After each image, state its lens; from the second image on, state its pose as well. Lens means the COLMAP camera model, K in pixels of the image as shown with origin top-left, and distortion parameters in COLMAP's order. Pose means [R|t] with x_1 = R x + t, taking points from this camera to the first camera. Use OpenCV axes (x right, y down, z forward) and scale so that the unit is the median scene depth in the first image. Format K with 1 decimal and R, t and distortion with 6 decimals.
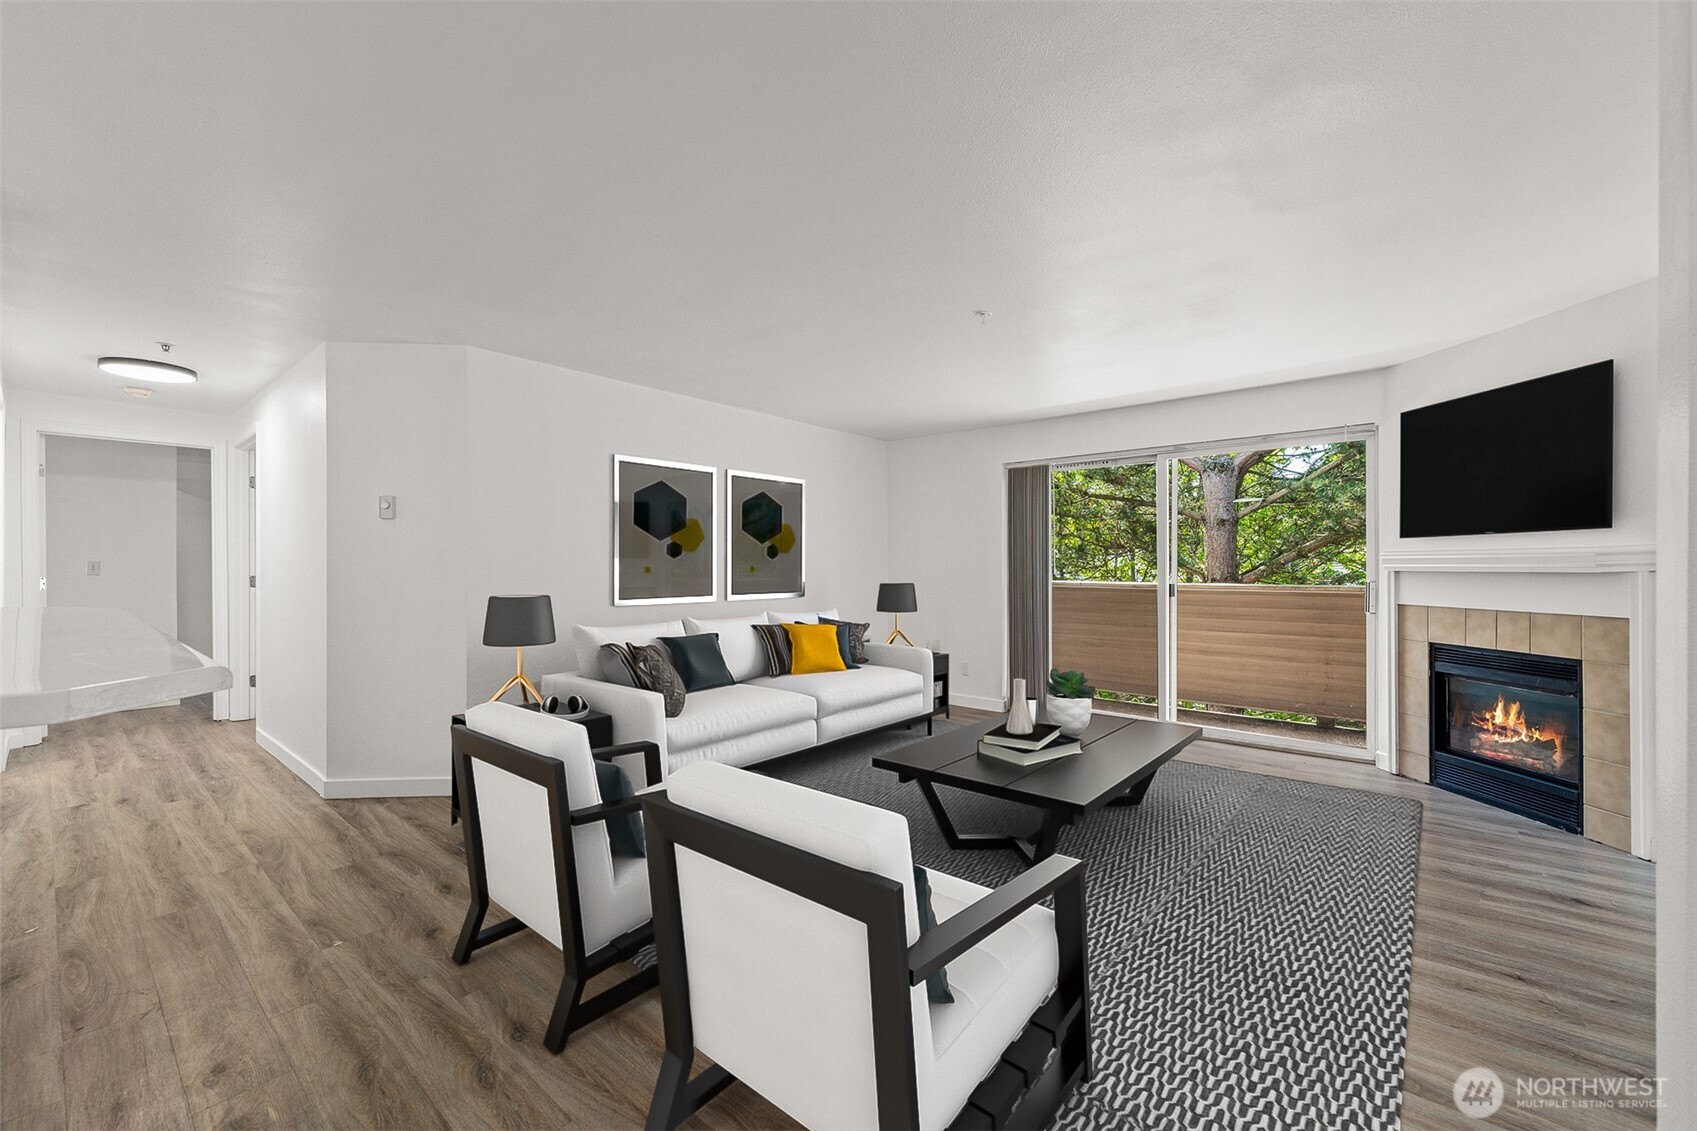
lens RADIAL K [[684.8, 0, 840.7], [0, 684.8, 565.0], [0, 0, 1]] dist [-0.002182, -0.000356]
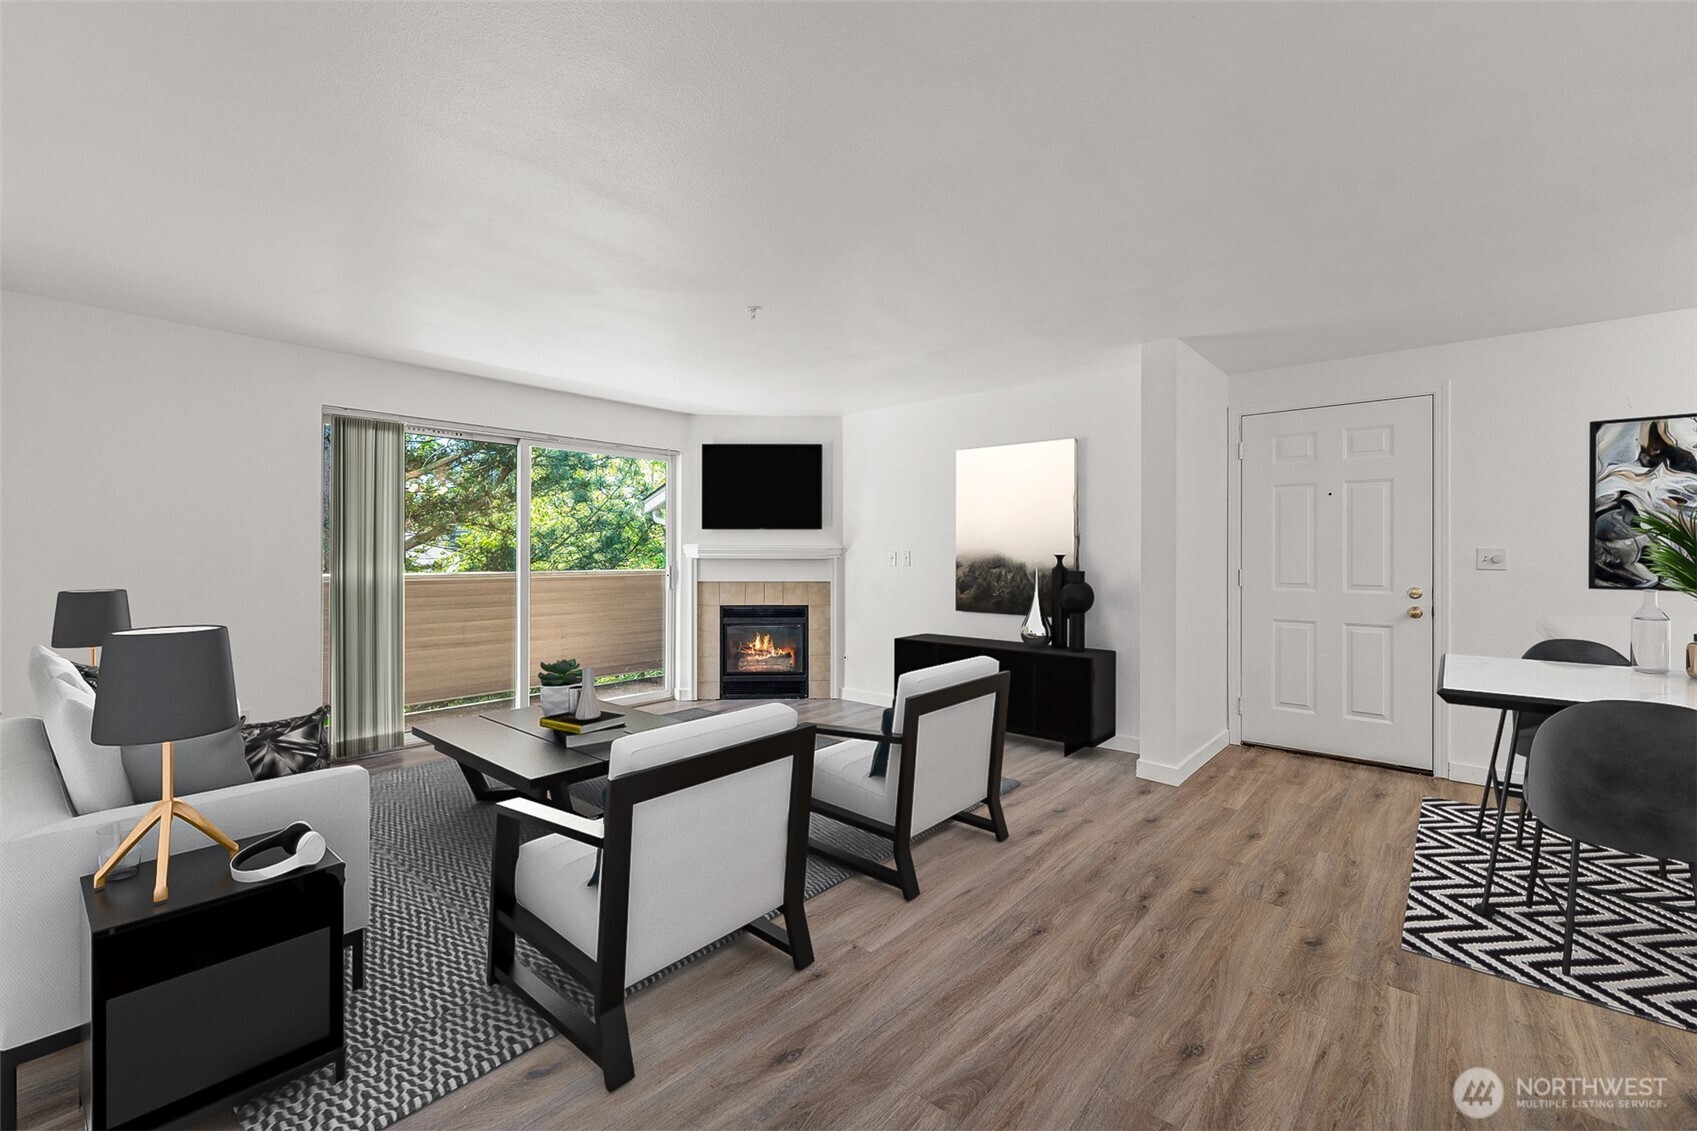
lens RADIAL K [[711.5, 0, 846.6], [0, 711.5, 553.7], [0, 0, 1]] dist [-0.002353, 0.000137]
pose [[-0.011303, -0.003809, 0.999929, -0.729441], [-0.005791, 0.999976, 0.003744, -0.009669], [-0.999919, -0.005749, -0.011324, 0.749693]]
